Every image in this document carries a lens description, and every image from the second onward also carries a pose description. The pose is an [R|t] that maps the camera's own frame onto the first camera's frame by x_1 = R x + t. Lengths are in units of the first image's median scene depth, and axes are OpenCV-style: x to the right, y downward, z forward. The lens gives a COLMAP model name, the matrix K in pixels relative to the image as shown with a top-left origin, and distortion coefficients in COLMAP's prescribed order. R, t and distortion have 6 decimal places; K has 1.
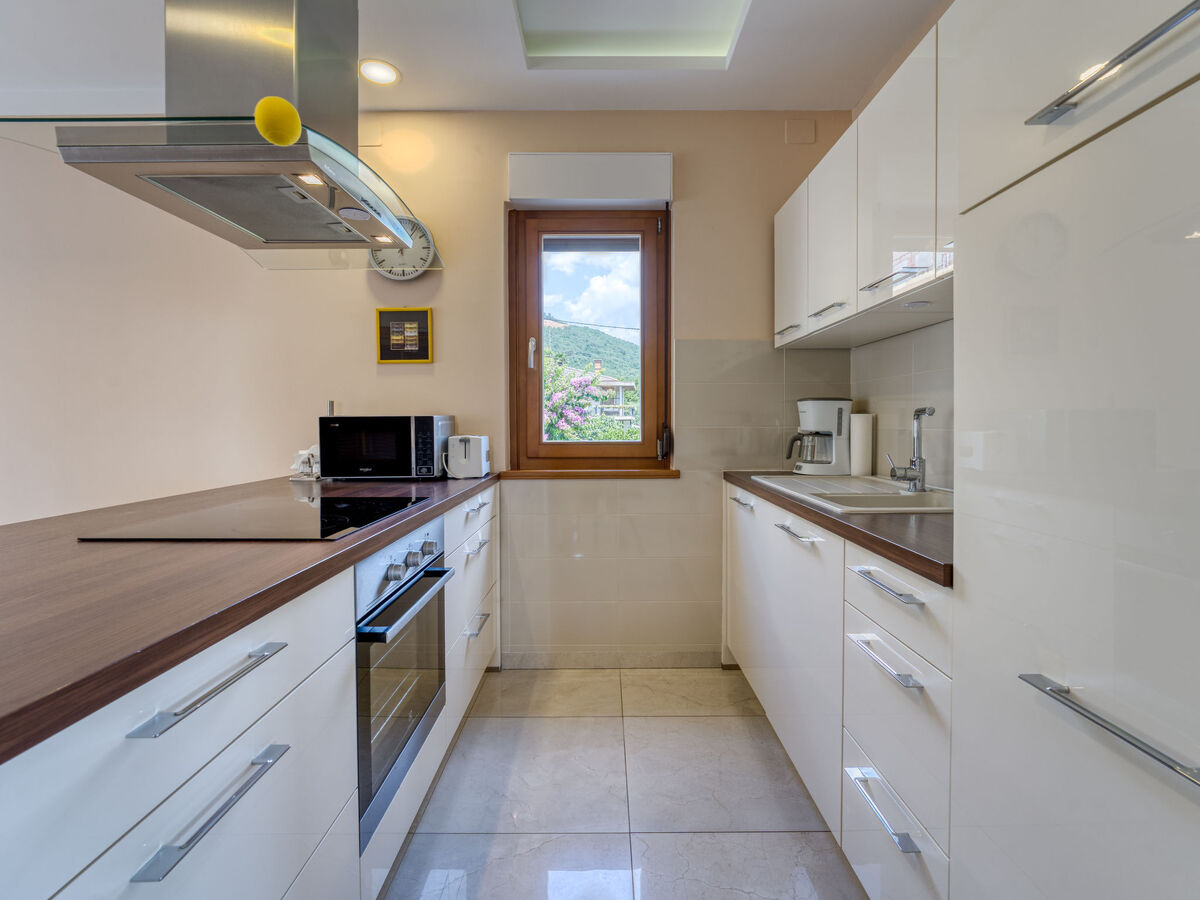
lens RADIAL K [[559.1, 0, 612.9], [0, 559.1, 430.5], [0, 0, 1]] dist [-0.013352, 0.001600]
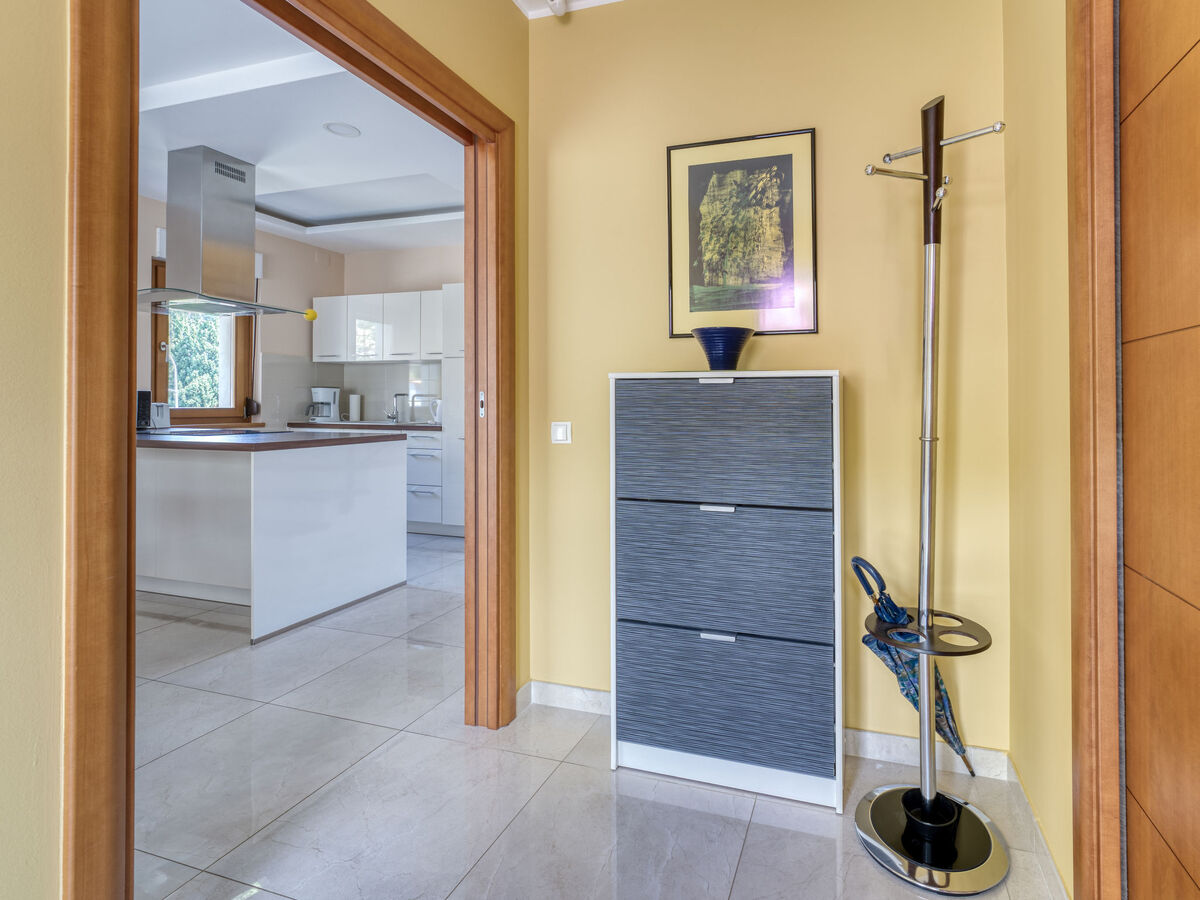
lens RADIAL K [[559.1, 0, 700.4], [0, 559.1, 401.4], [0, 0, 1]] dist [-0.013352, 0.001600]
pose [[0.273869, 0.010188, 0.961713, -1.289505], [0.005693, 0.999909, -0.012214, 0.031639], [-0.961750, 0.008820, 0.273786, -0.937879]]
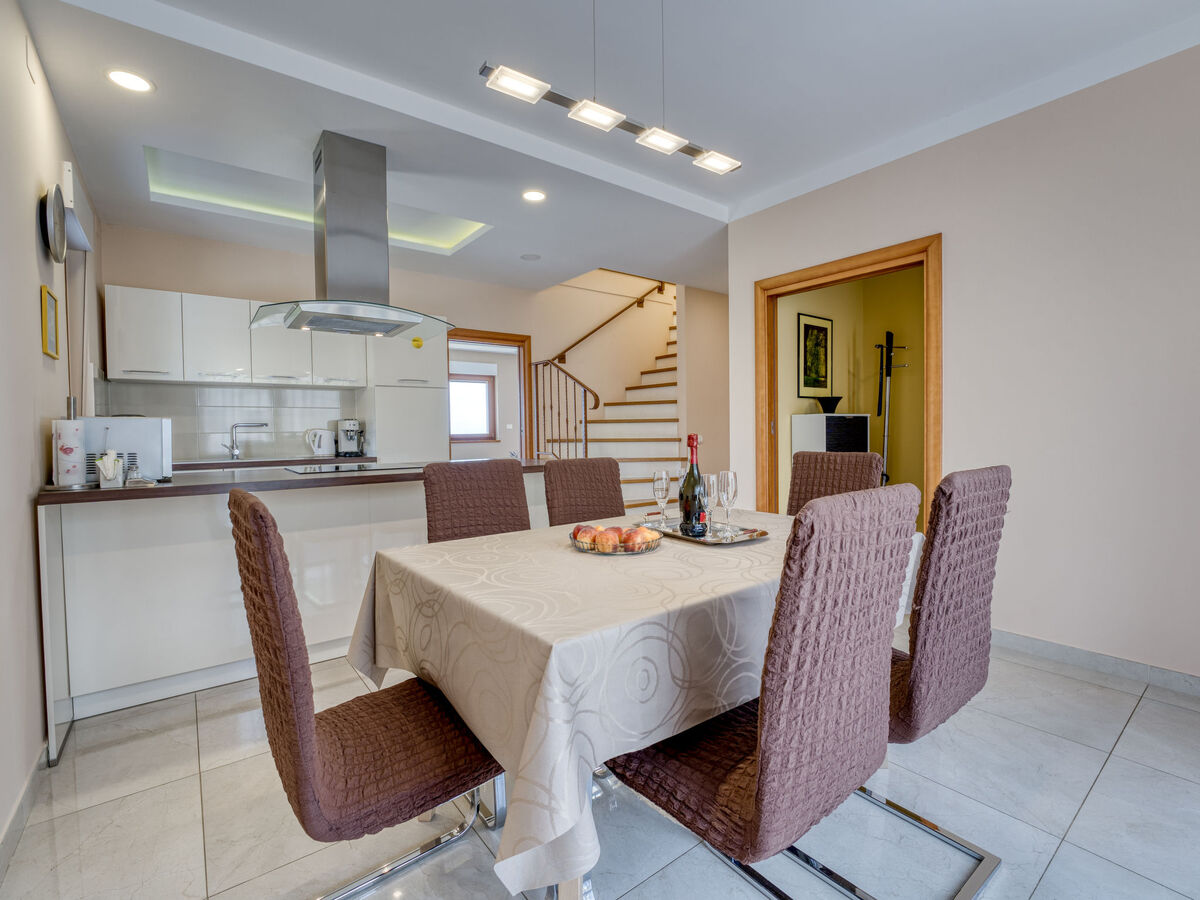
lens RADIAL K [[559.1, 0, 593.6], [0, 559.1, 454.1], [0, 0, 1]] dist [-0.013352, 0.001600]
pose [[-0.595432, -0.021755, 0.803111, -1.585836], [0.026297, 0.998570, 0.046546, 0.013453], [-0.802975, 0.048834, -0.594008, 0.838858]]
